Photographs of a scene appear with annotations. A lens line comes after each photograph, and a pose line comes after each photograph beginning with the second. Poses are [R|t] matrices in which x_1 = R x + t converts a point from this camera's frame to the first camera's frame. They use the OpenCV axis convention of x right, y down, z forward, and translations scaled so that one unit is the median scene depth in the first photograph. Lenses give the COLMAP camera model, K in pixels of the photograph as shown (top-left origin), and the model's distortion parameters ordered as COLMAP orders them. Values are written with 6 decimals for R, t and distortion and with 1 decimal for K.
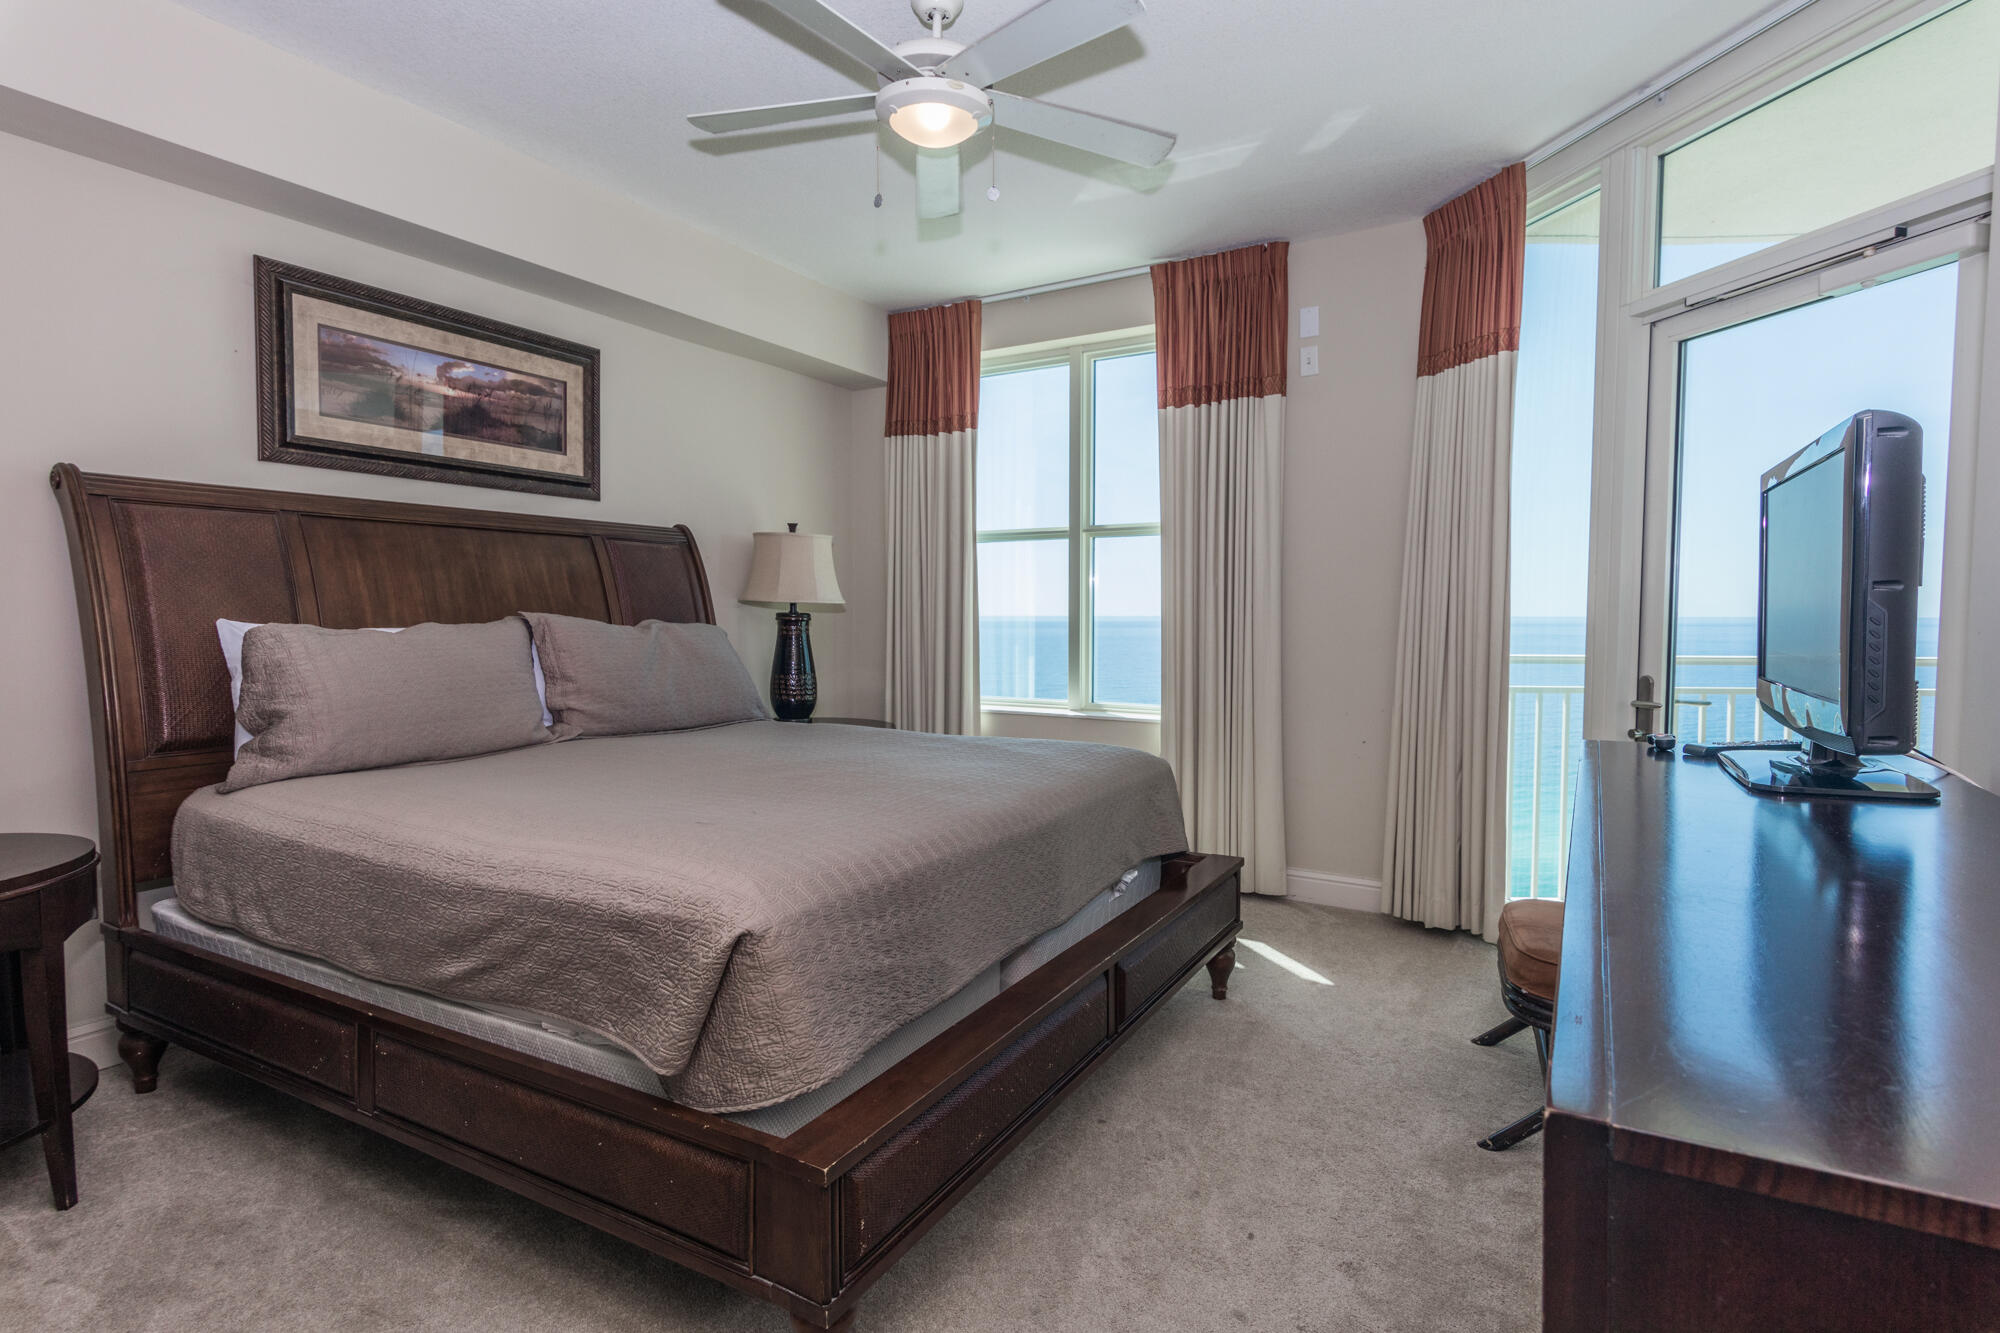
lens RADIAL K [[986.9, 0, 1000.0], [0, 986.9, 666.5], [0, 0, 1]] dist [0.003867, 0.000261]
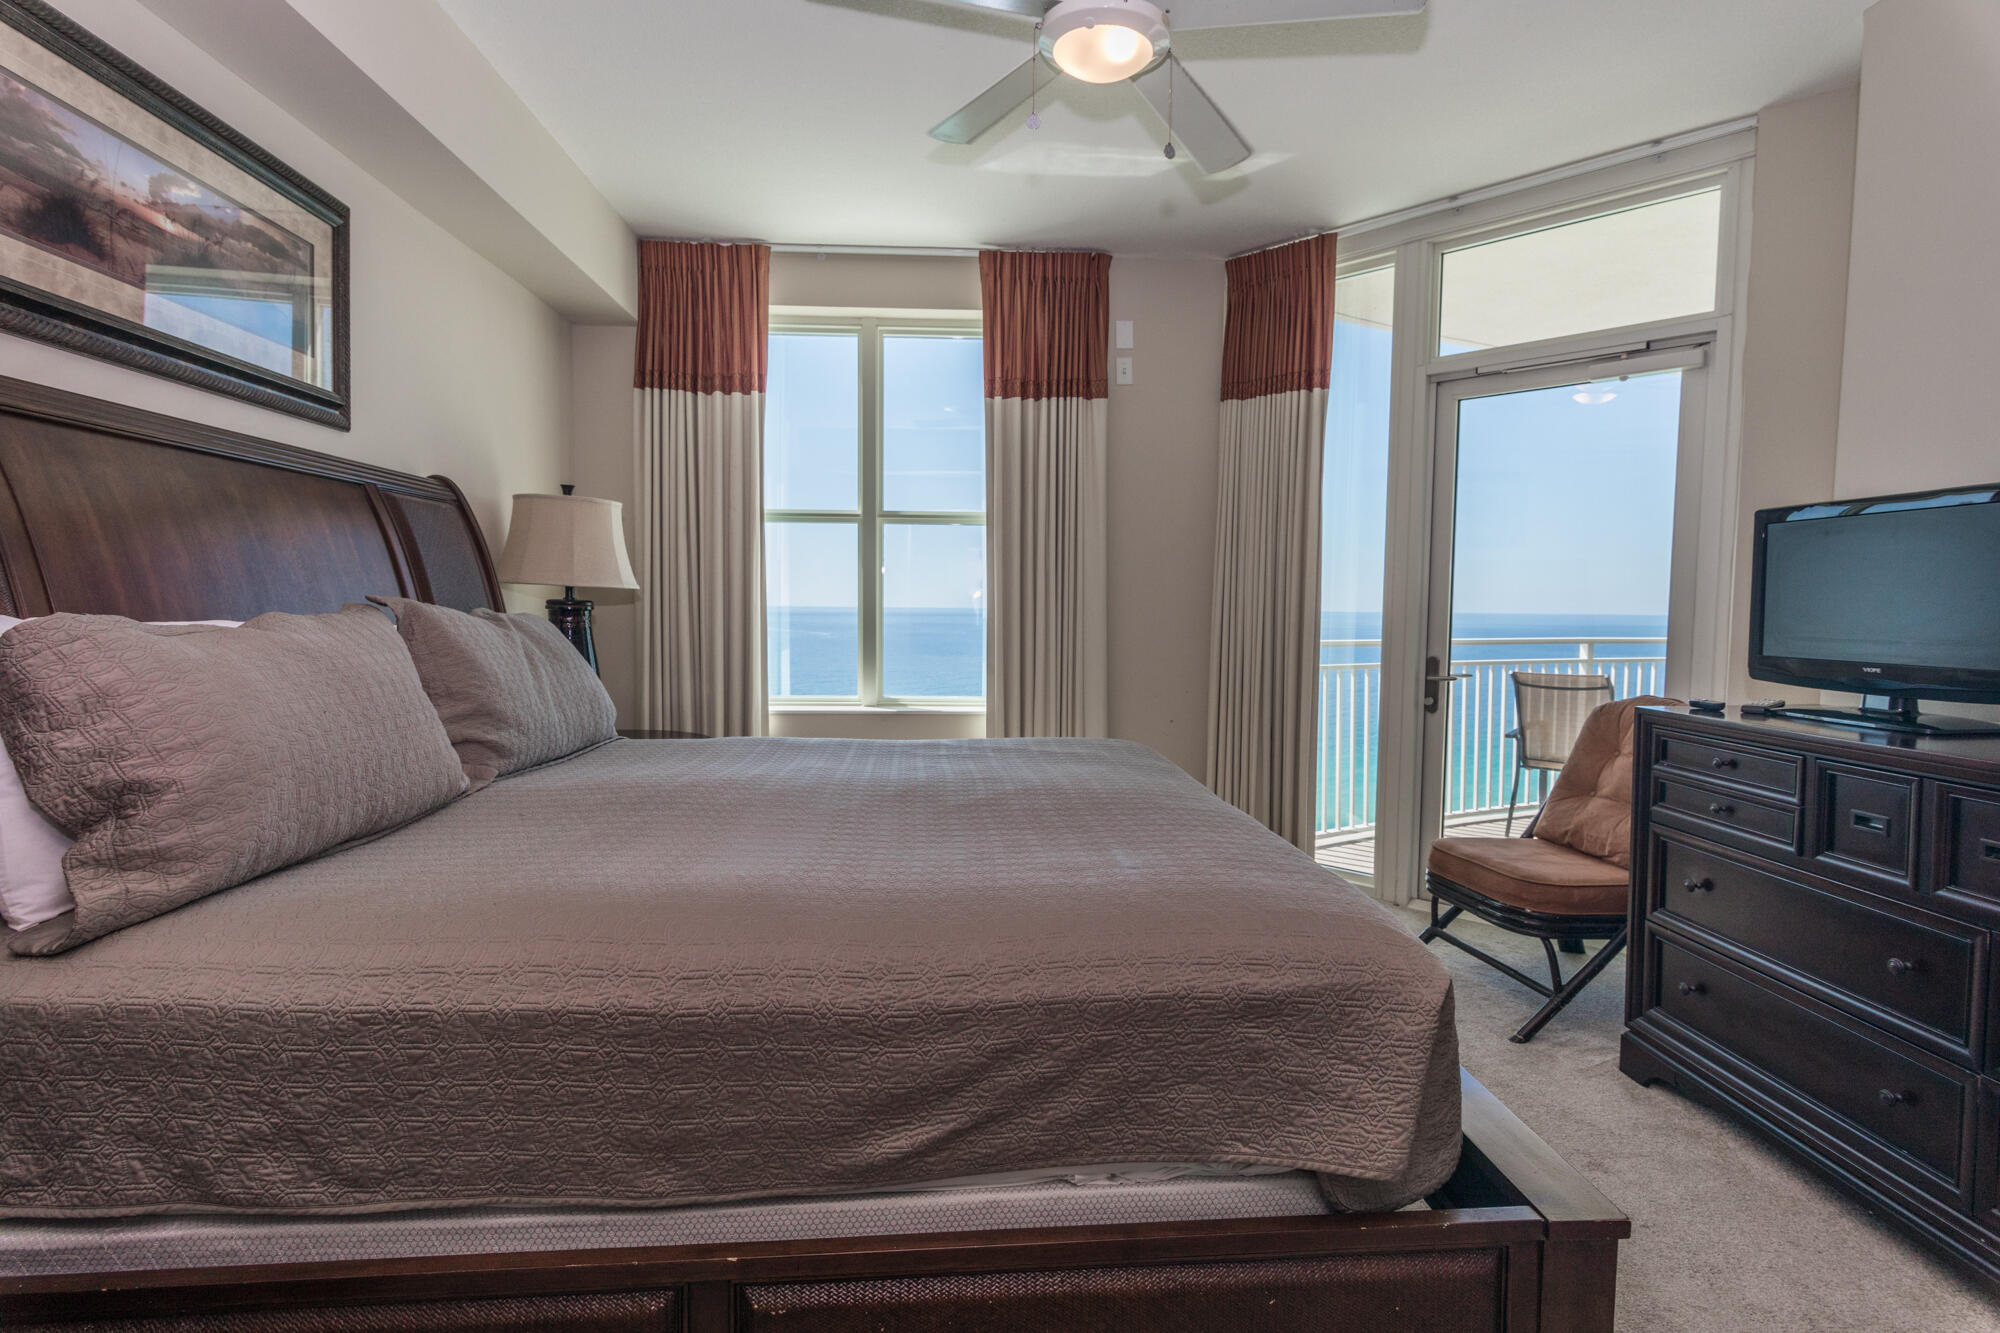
lens RADIAL K [[960.0, 0, 1000.0], [0, 960.0, 666.5], [0, 0, 1]] dist [0.001886, 0.000112]
pose [[0.835213, -0.028110, 0.549207, -0.366820], [0.021337, 0.999597, 0.018714, -0.009051], [-0.549512, -0.003911, 0.835477, 0.188413]]
